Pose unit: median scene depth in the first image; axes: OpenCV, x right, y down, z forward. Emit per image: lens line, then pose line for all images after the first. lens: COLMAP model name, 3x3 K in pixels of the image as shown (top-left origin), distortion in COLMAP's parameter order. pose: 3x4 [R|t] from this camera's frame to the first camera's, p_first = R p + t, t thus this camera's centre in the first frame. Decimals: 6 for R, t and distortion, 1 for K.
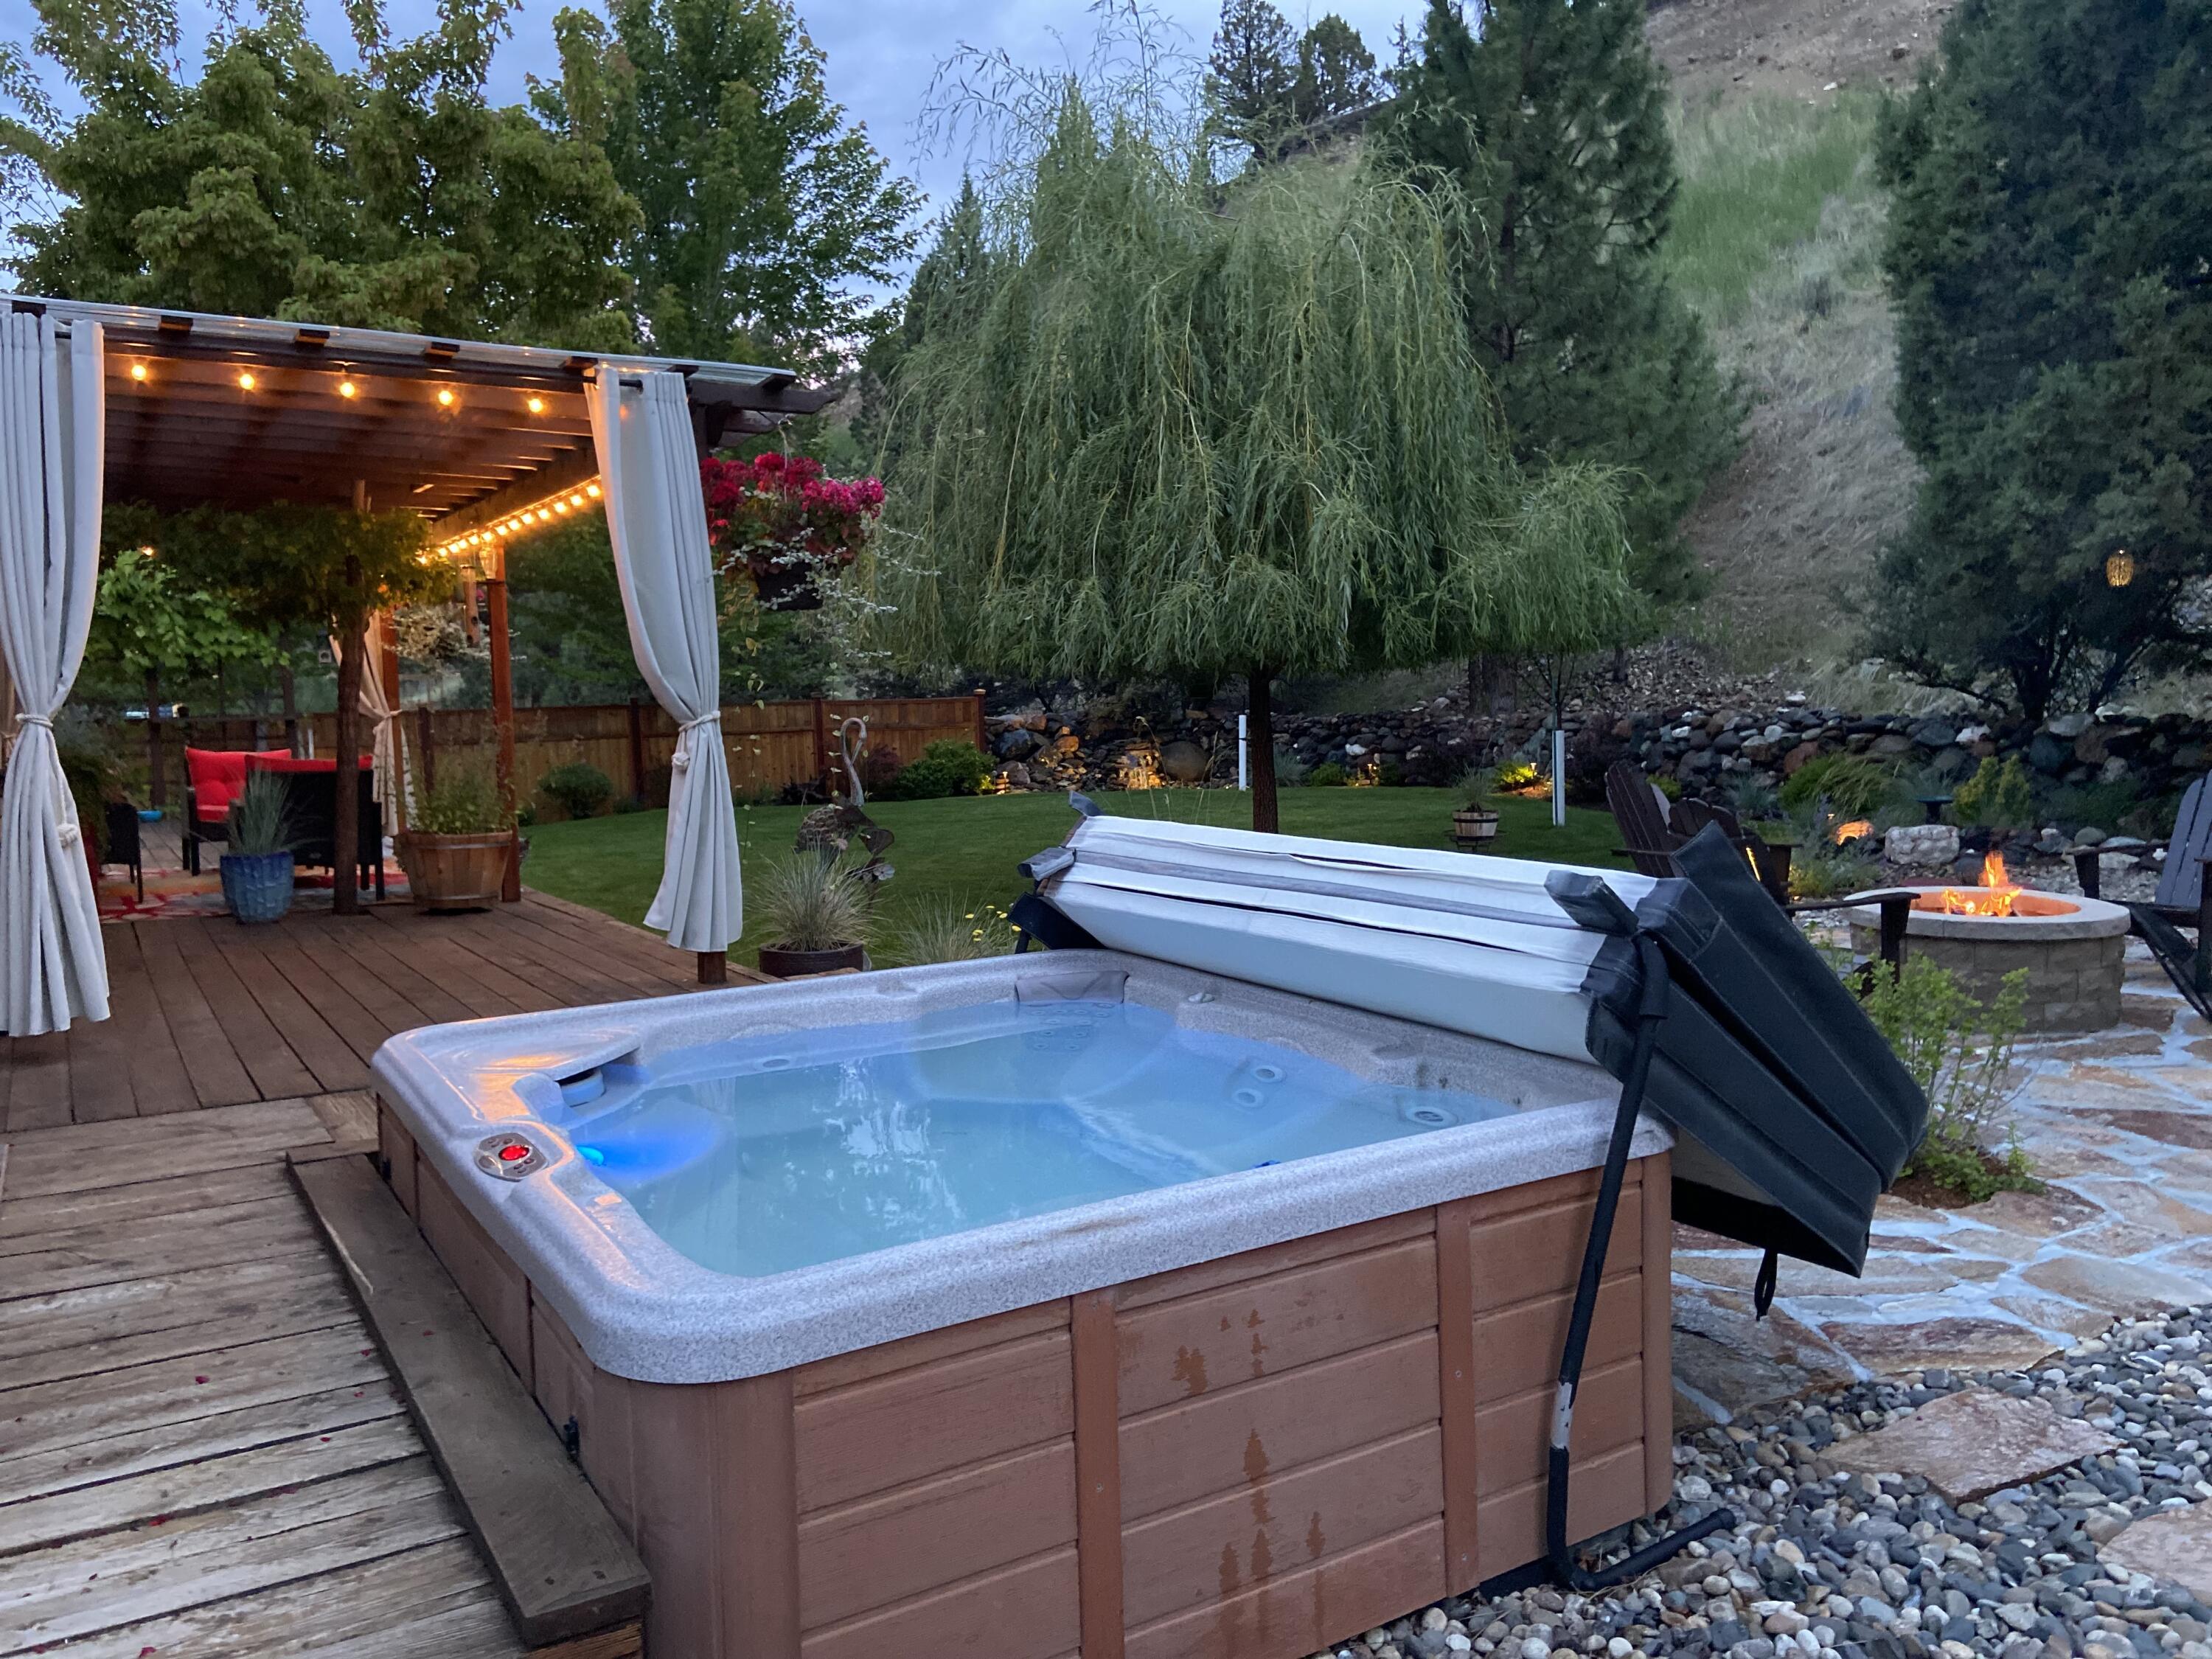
lens RADIAL K [[1641.1, 0, 1106.0], [0, 1641.1, 829.5], [0, 0, 1]] dist [0.134003, -0.165499]
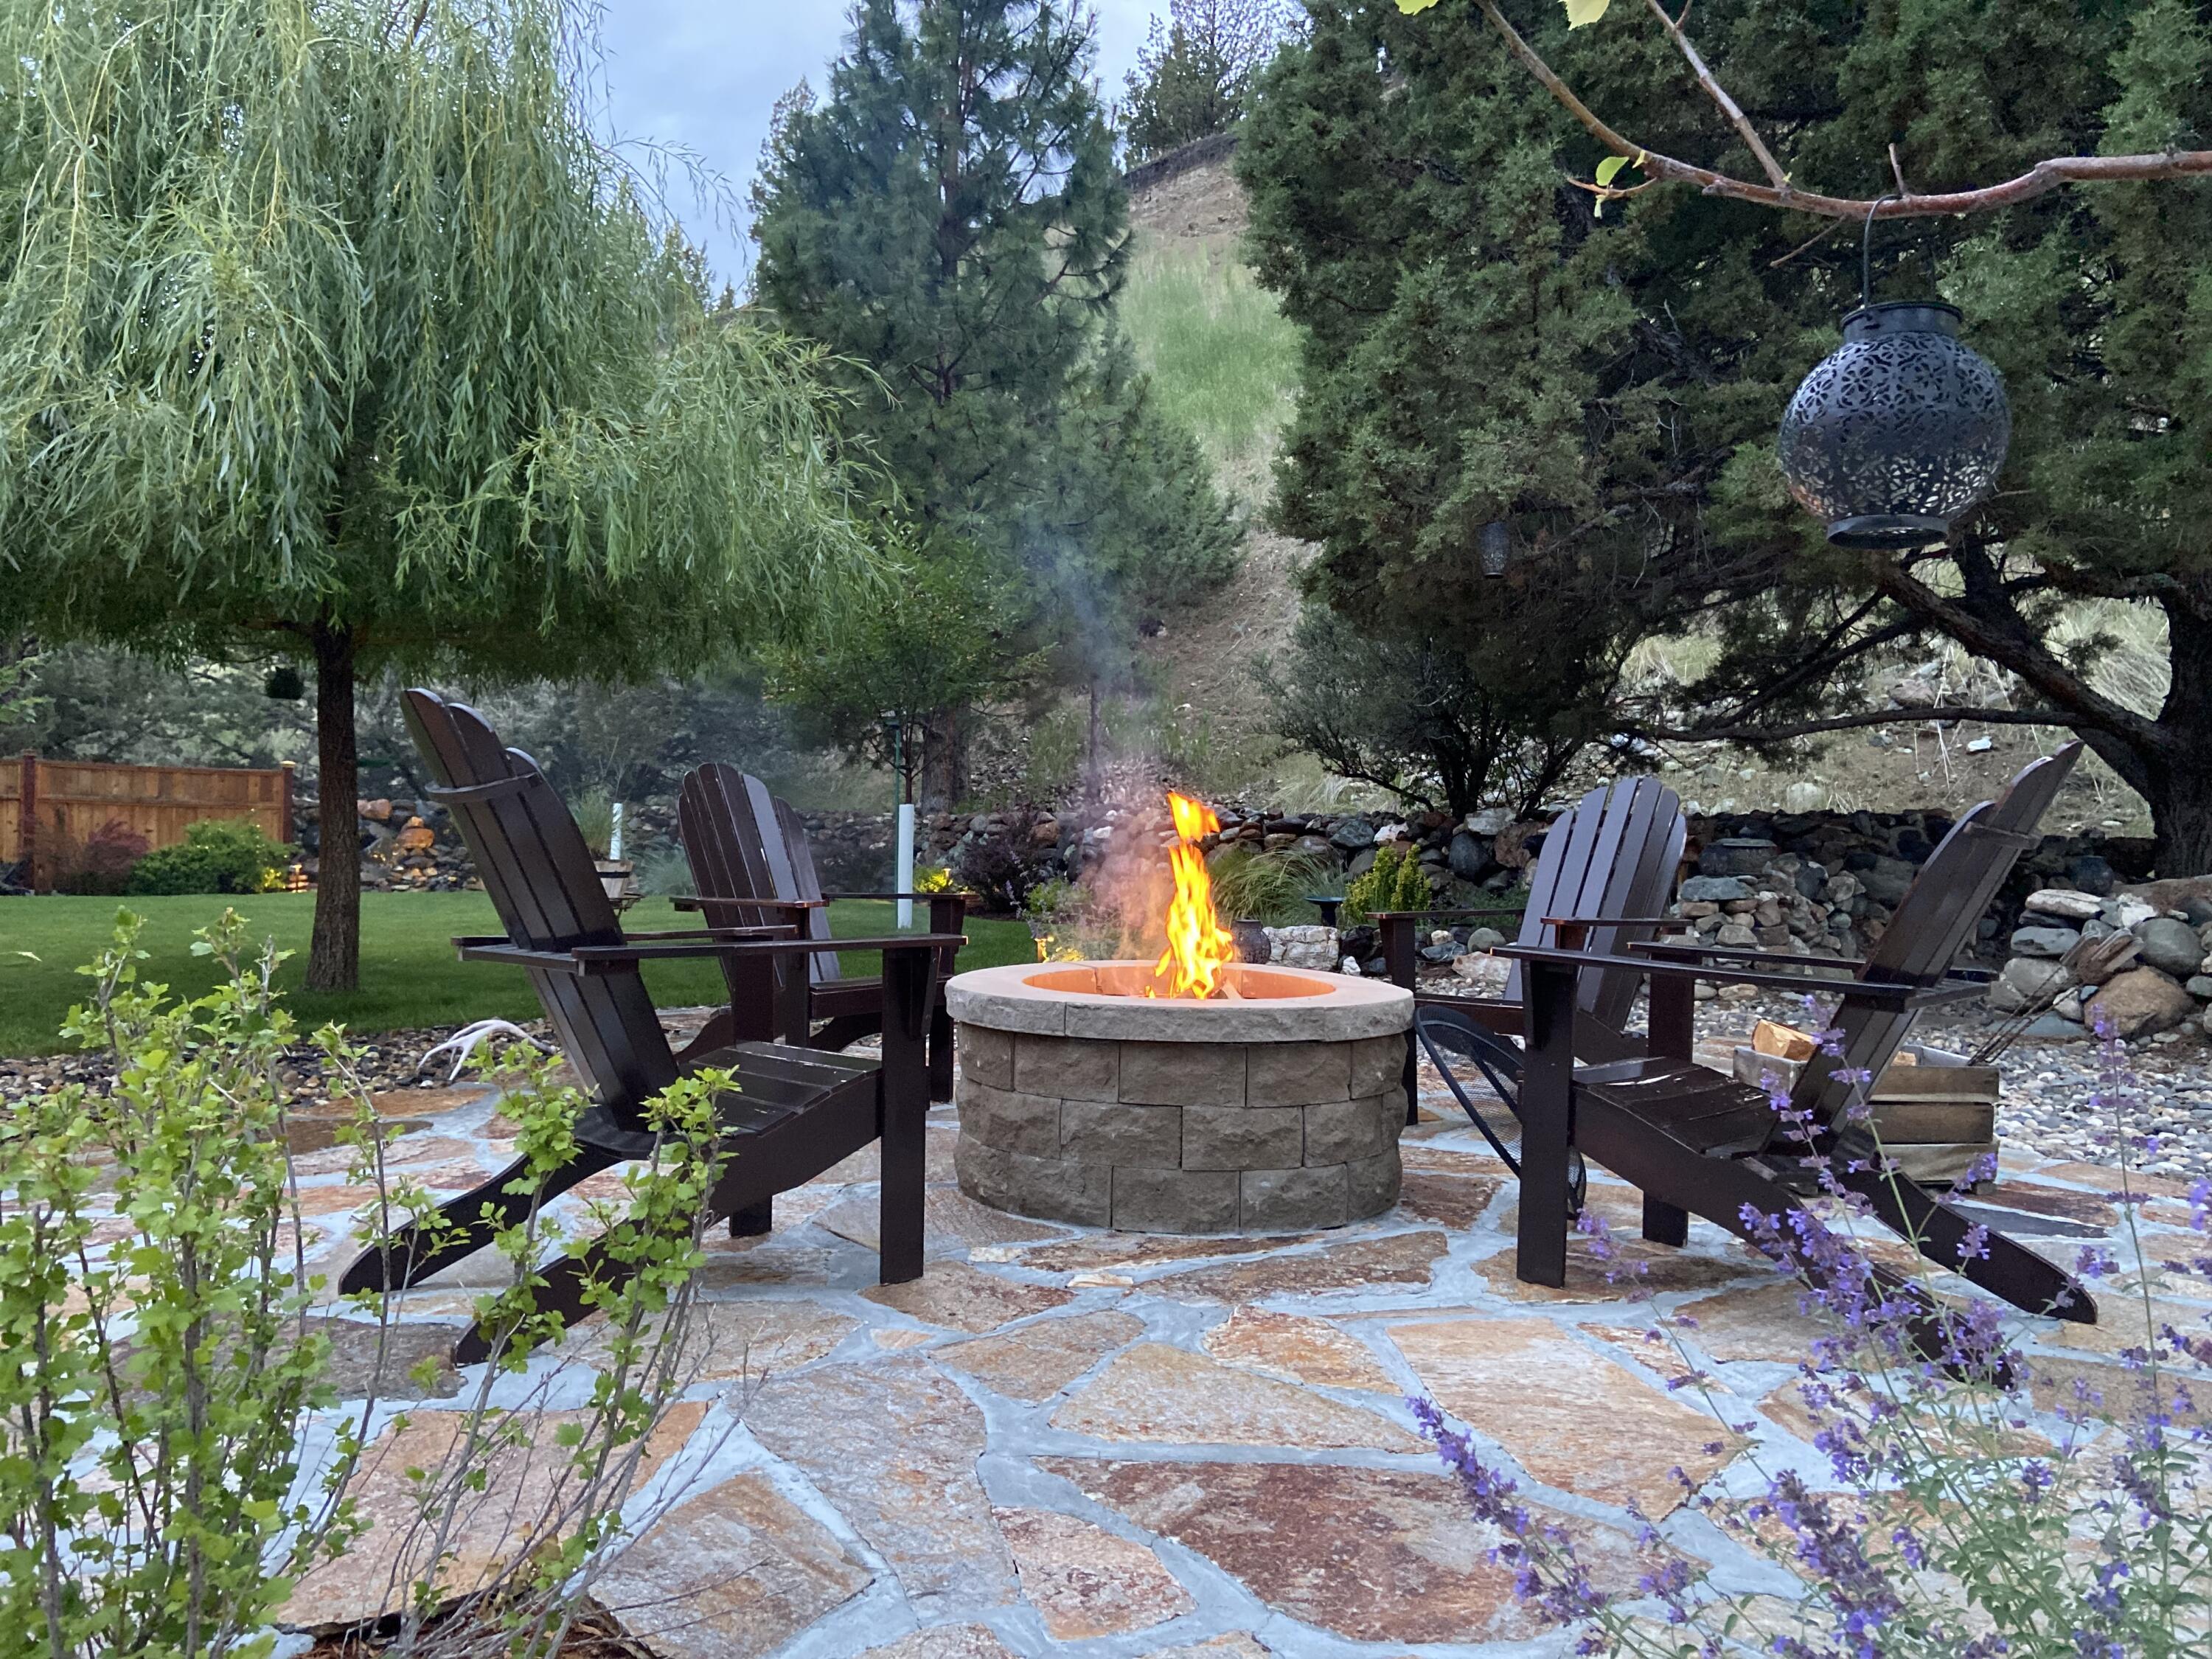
lens RADIAL K [[1641.1, 0, 1106.0], [0, 1641.1, 829.5], [0, 0, 1]] dist [0.134003, -0.165499]
pose [[0.970508, 0.044862, 0.236856, 0.180495], [-0.022587, 0.995132, -0.095932, 0.022707], [-0.240007, 0.087753, 0.966797, 0.237988]]
